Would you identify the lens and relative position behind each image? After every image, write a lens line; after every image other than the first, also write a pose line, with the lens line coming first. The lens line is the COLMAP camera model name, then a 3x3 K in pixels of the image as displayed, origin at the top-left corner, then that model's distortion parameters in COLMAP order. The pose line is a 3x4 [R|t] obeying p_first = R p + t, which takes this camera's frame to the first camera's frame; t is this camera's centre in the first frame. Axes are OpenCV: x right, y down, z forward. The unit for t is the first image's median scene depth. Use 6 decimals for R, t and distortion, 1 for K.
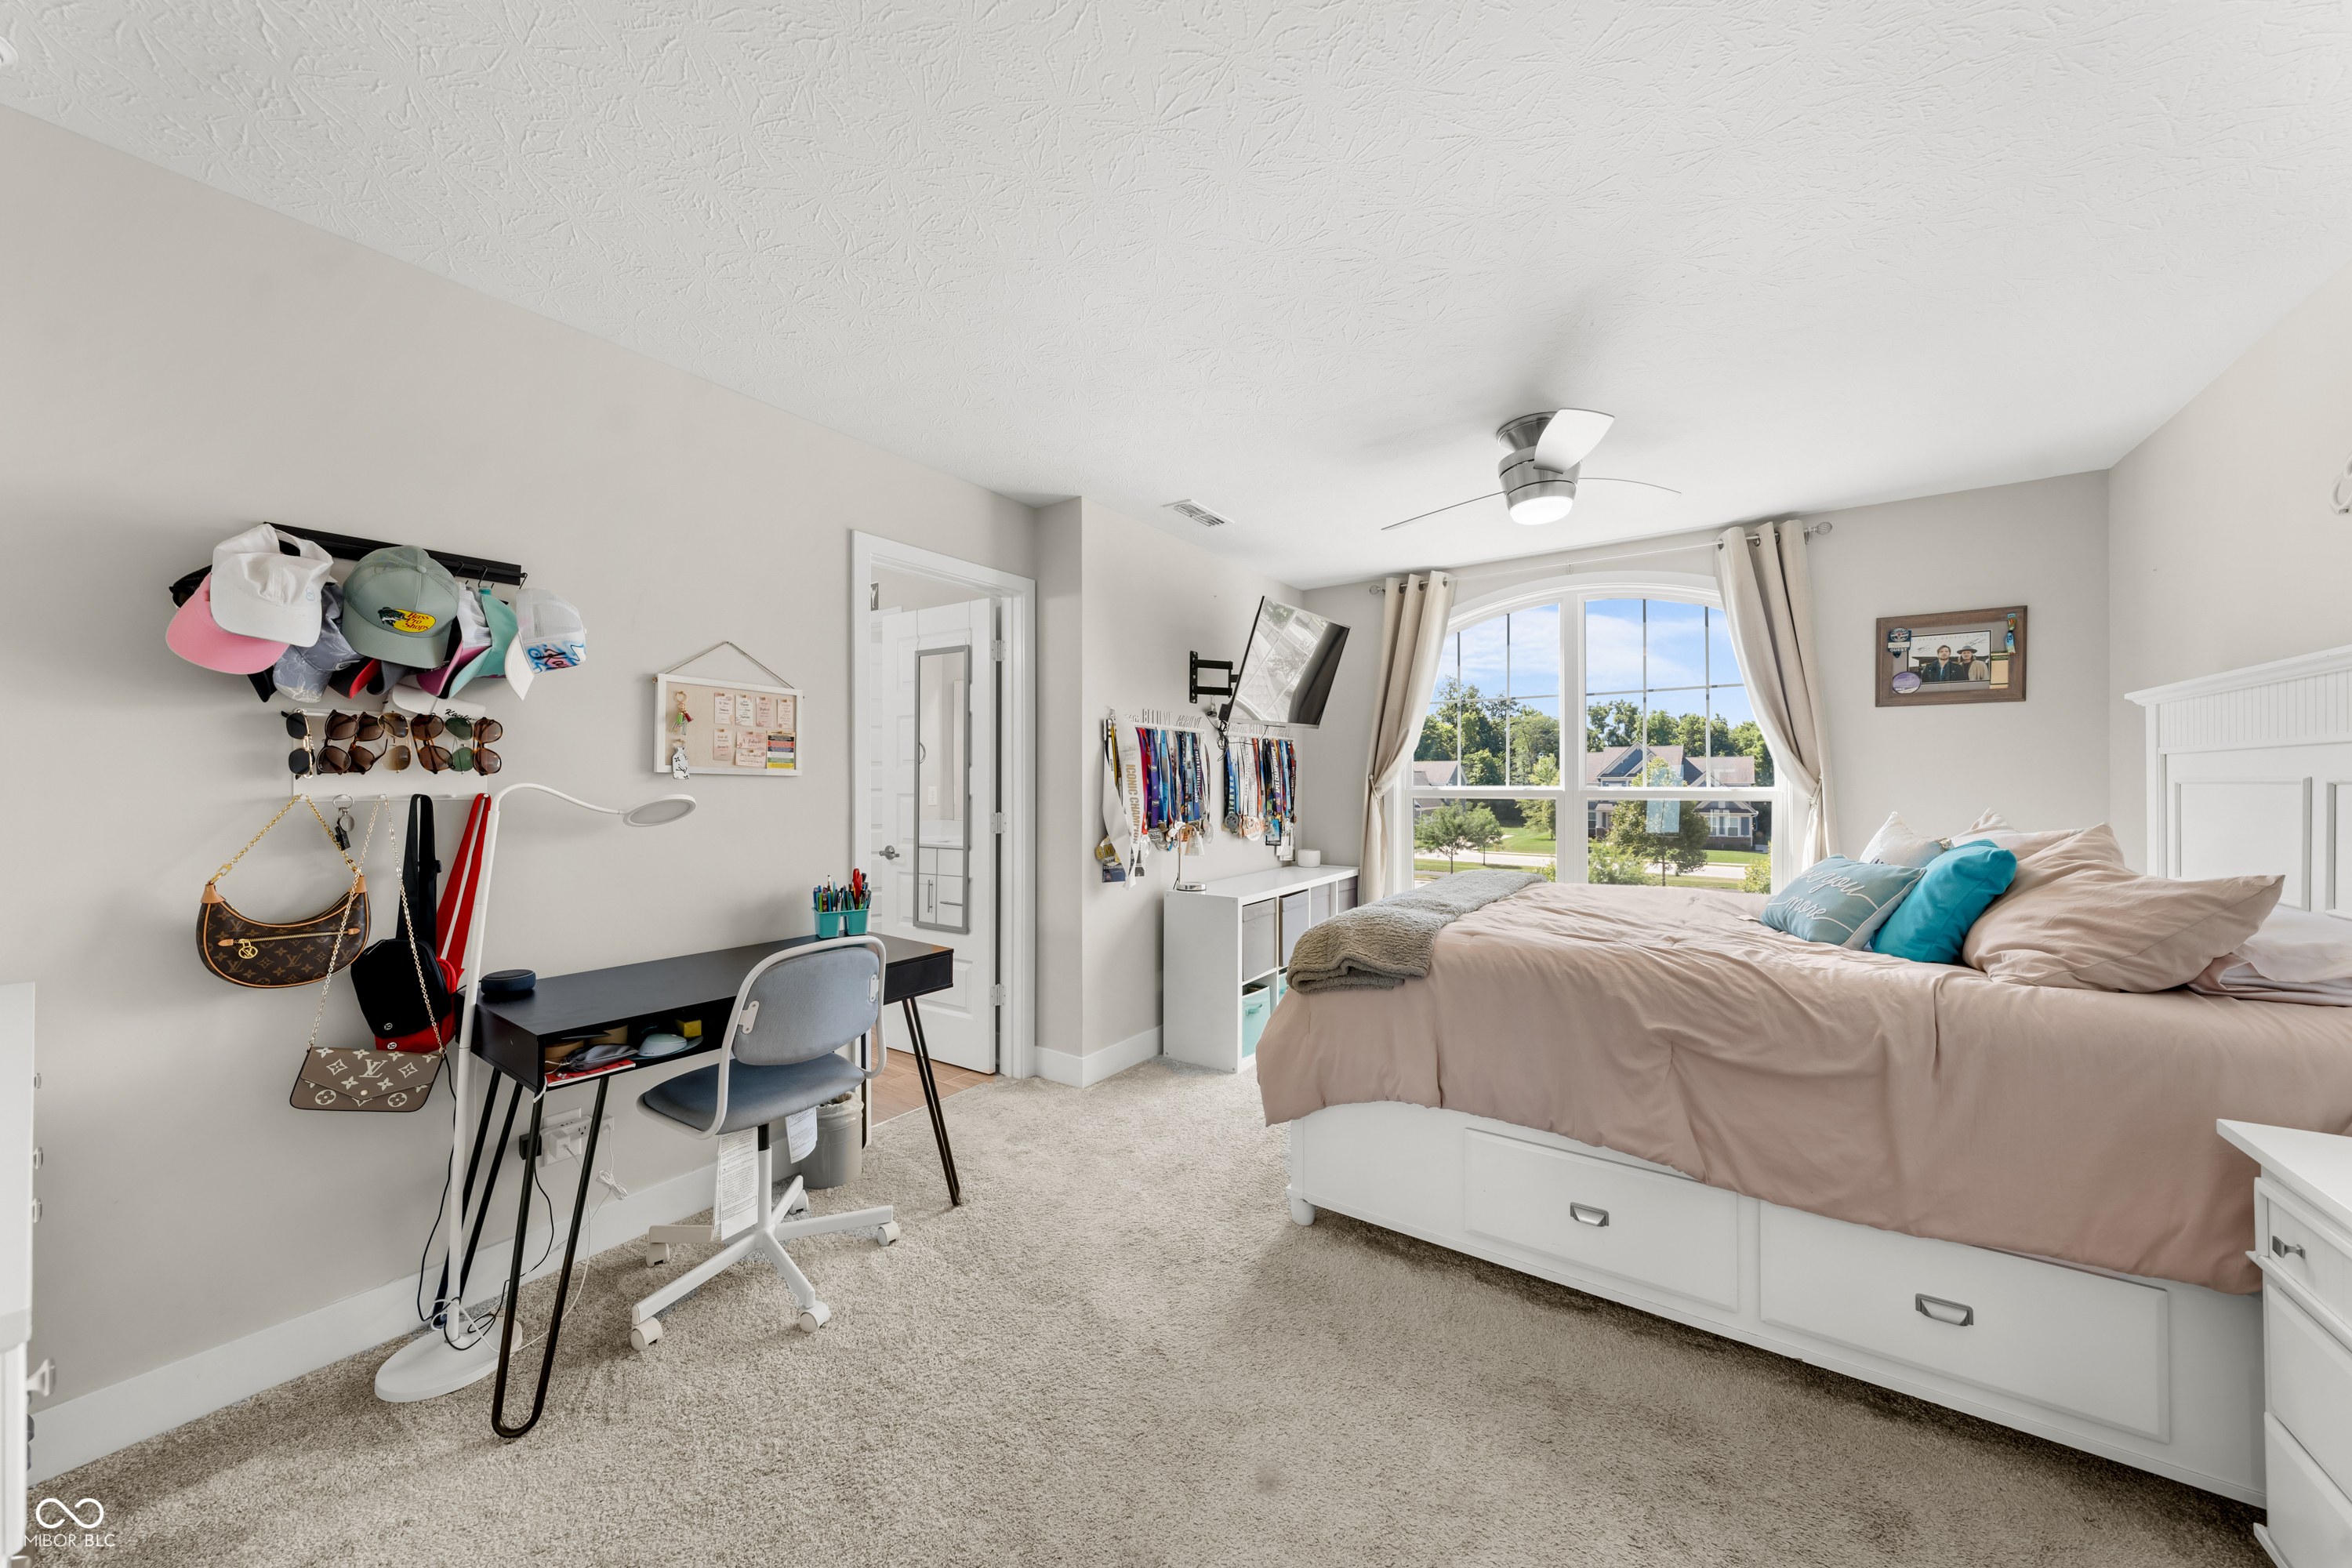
lens RADIAL K [[809.4, 0, 1176.0], [0, 809.4, 784.0], [0, 0, 1]] dist [-0.000392, 0.000007]
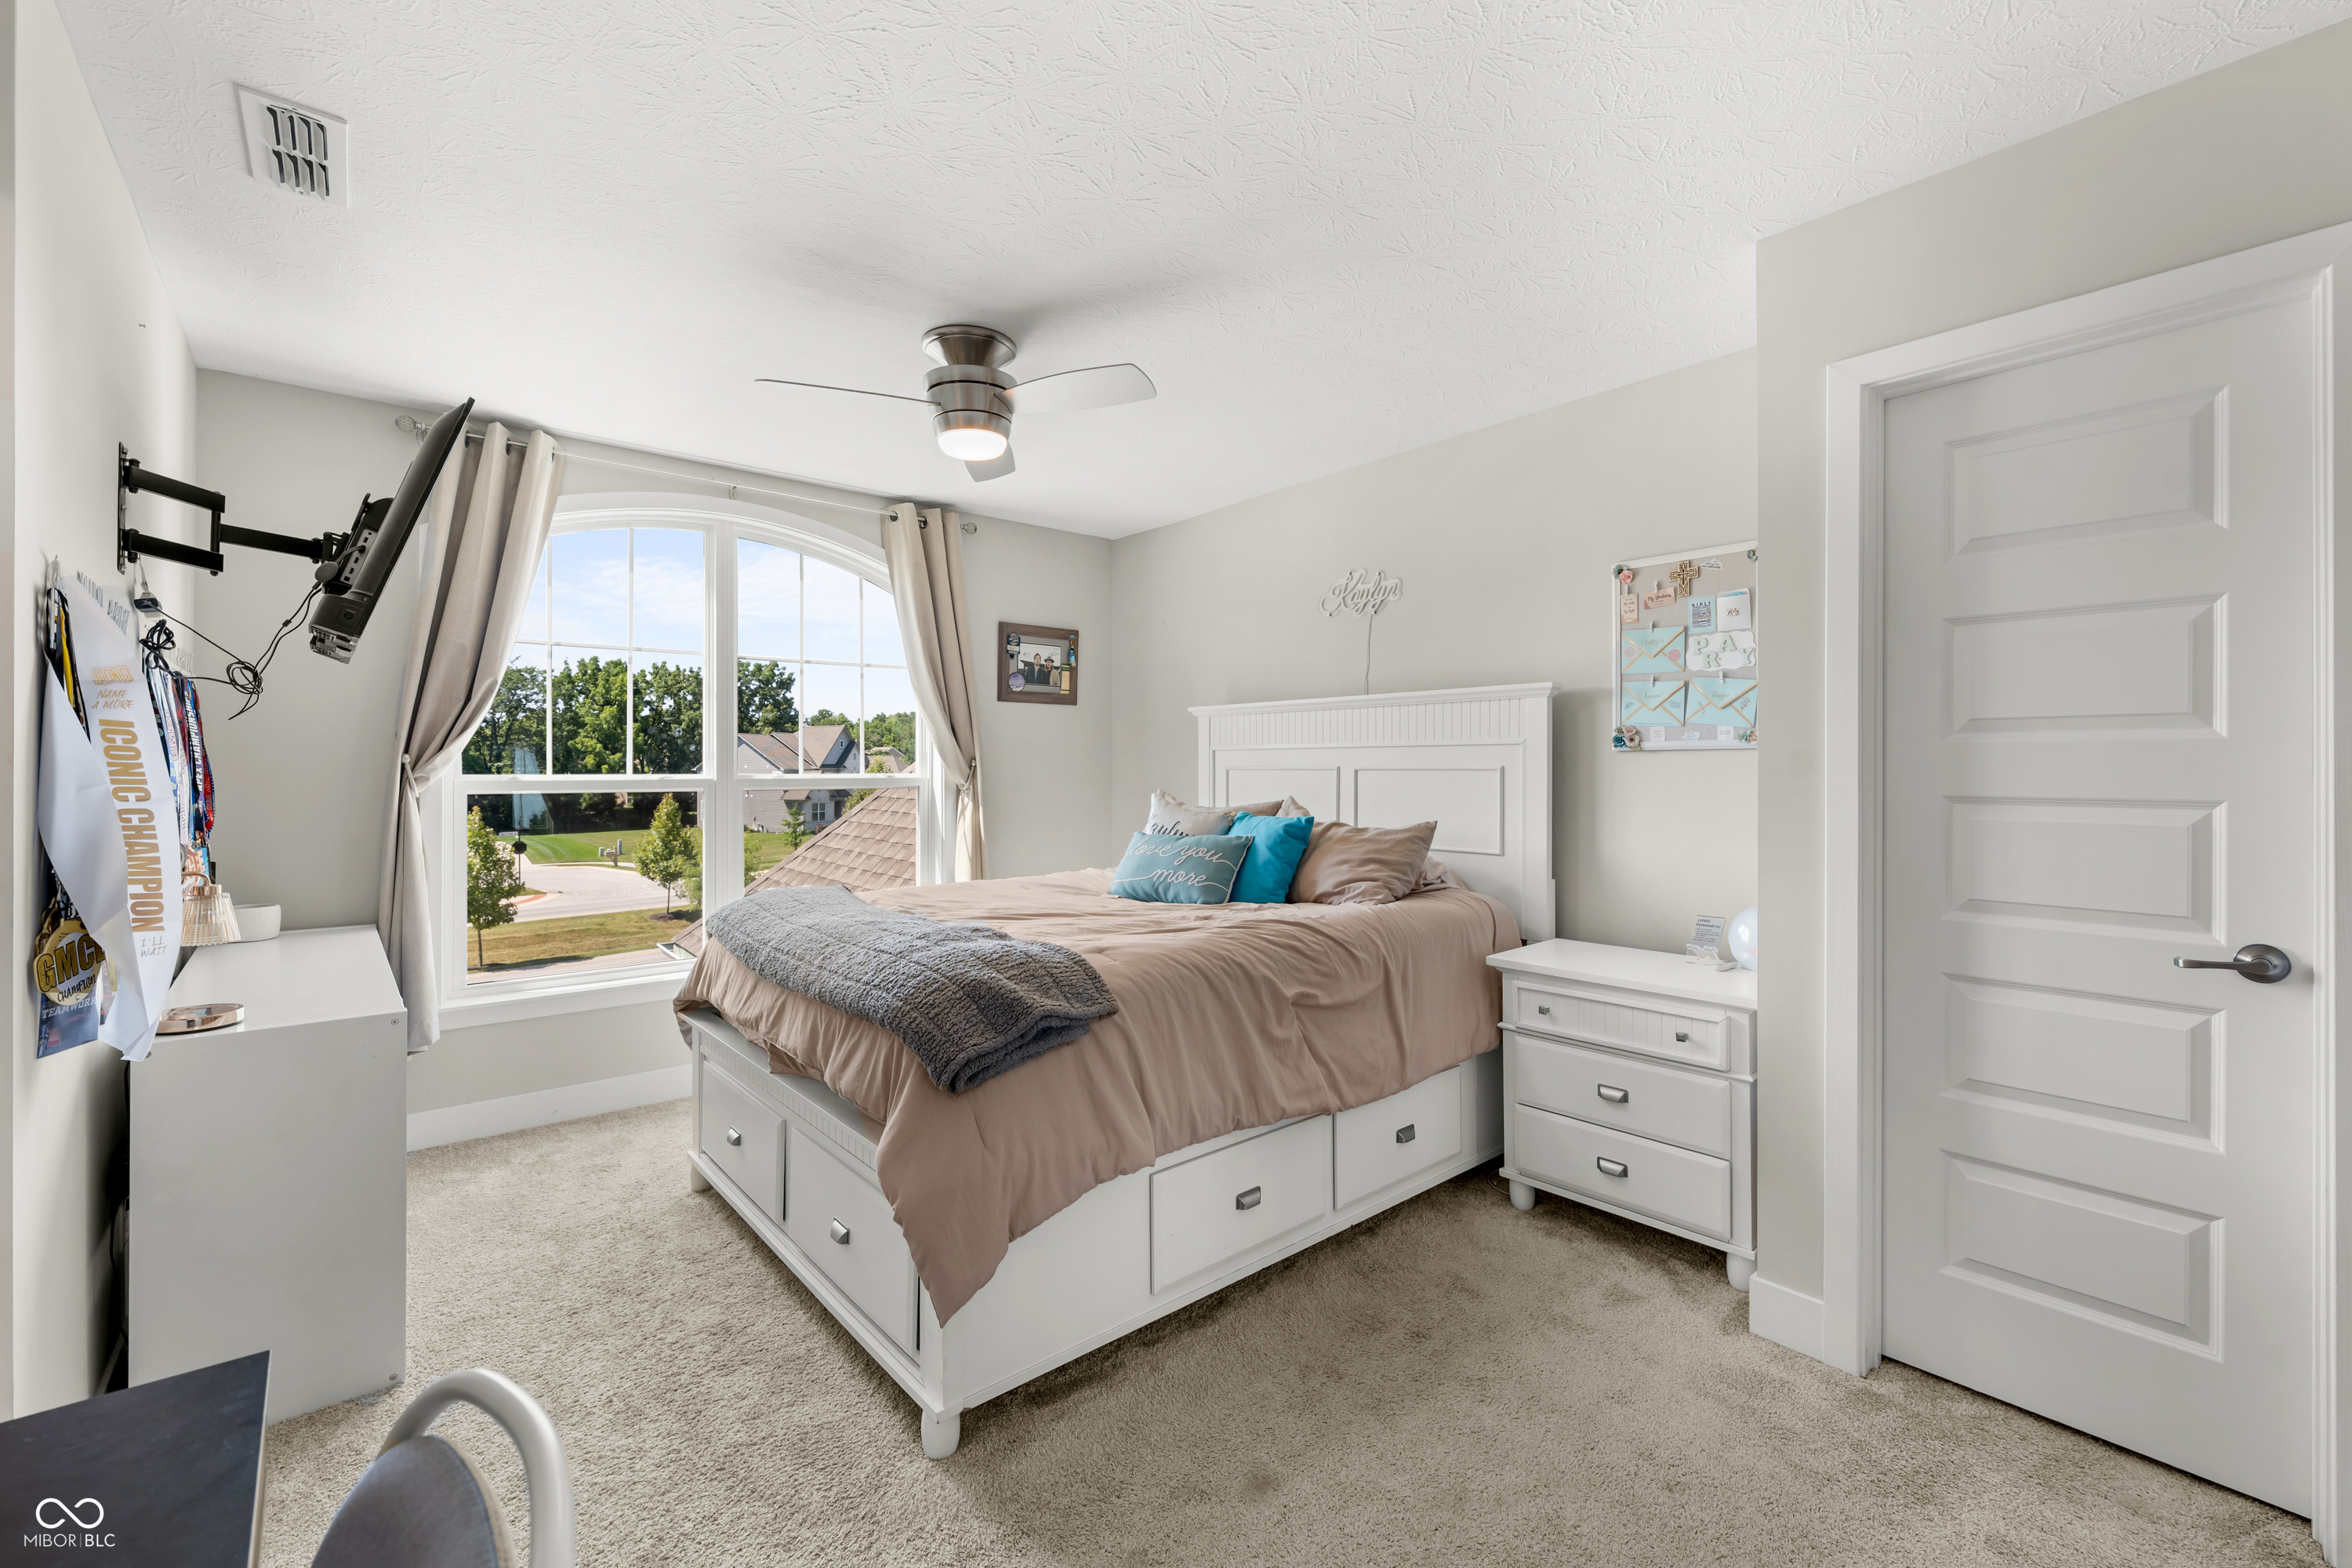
lens RADIAL K [[969.9, 0, 1176.0], [0, 969.9, 784.0], [0, 0, 1]] dist [-0.001637, 0.000050]
pose [[0.254331, -0.014577, 0.967007, -0.379350], [0.002982, 0.999893, 0.014289, 0.000229], [-0.967113, -0.000751, 0.254347, 0.444170]]
